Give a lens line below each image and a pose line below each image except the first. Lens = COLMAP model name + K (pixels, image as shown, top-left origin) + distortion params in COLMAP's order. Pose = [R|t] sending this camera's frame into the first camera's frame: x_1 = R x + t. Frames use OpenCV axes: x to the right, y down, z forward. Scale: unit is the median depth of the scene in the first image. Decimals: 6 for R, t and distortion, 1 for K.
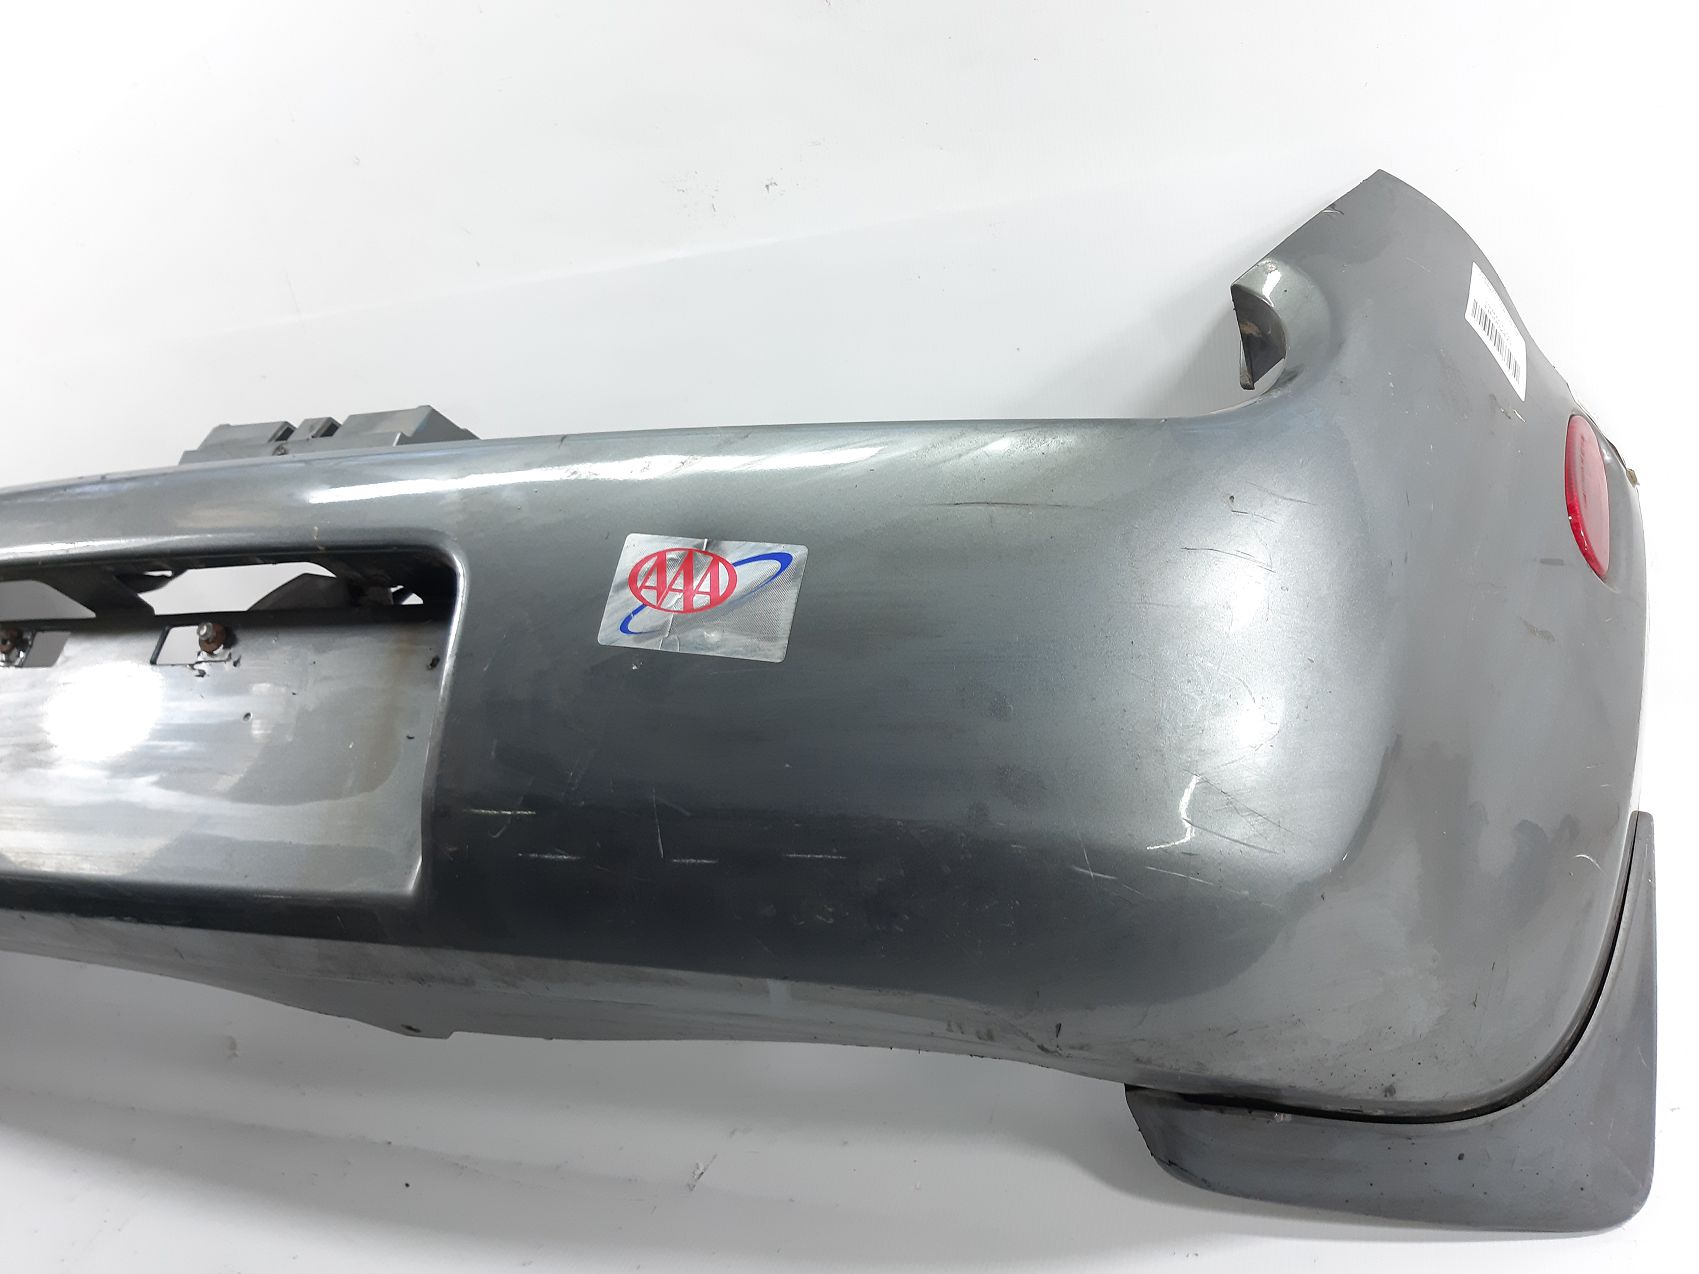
lens RADIAL K [[1334.6, 0, 855.4], [0, 1334.6, 635.9], [0, 0, 1]] dist [0.039134, -0.056000]
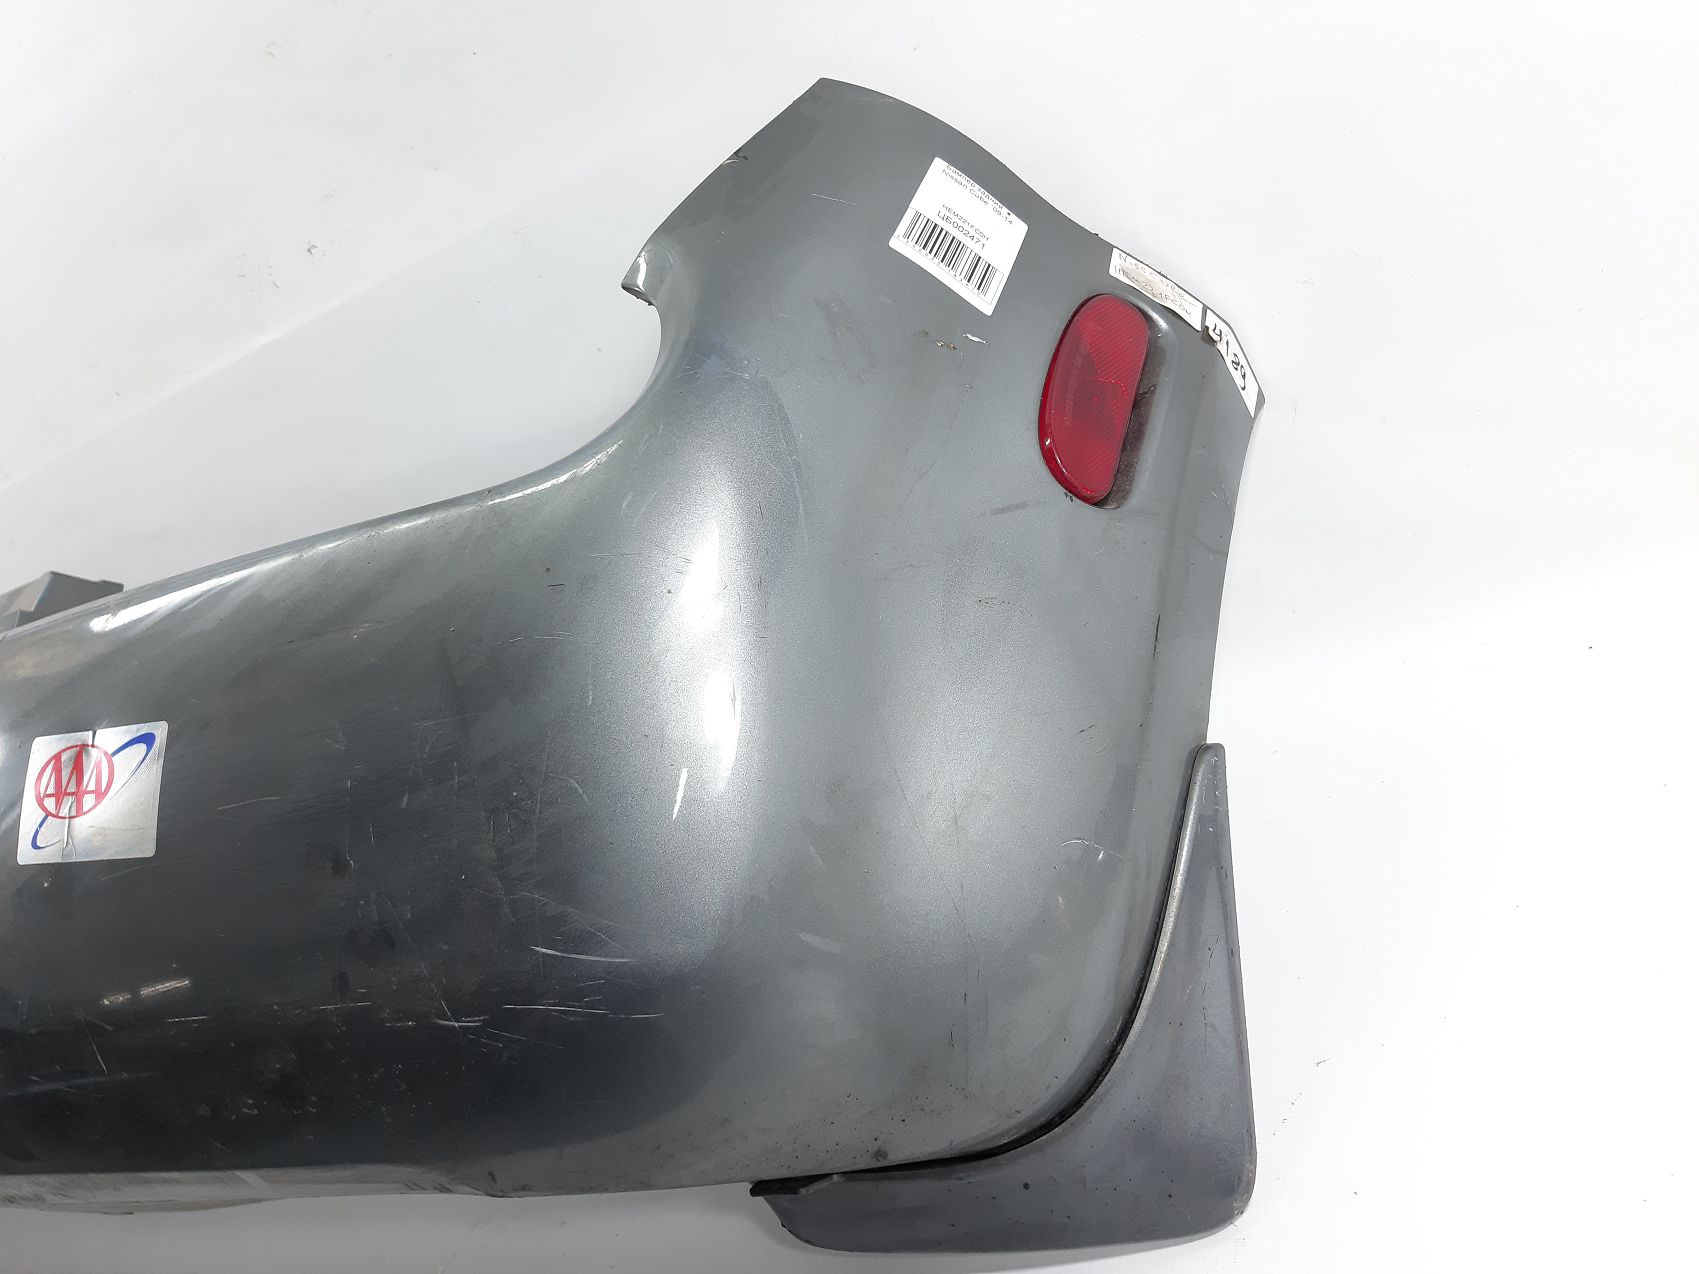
lens RADIAL K [[1334.6, 0, 846.8], [0, 1334.6, 632.2], [0, 0, 1]] dist [0.039134, -0.056000]
pose [[0.959644, -0.244000, -0.139812, 0.562409], [0.255406, 0.964282, 0.070195, -0.071176], [0.117690, -0.103071, 0.987687, 0.127205]]
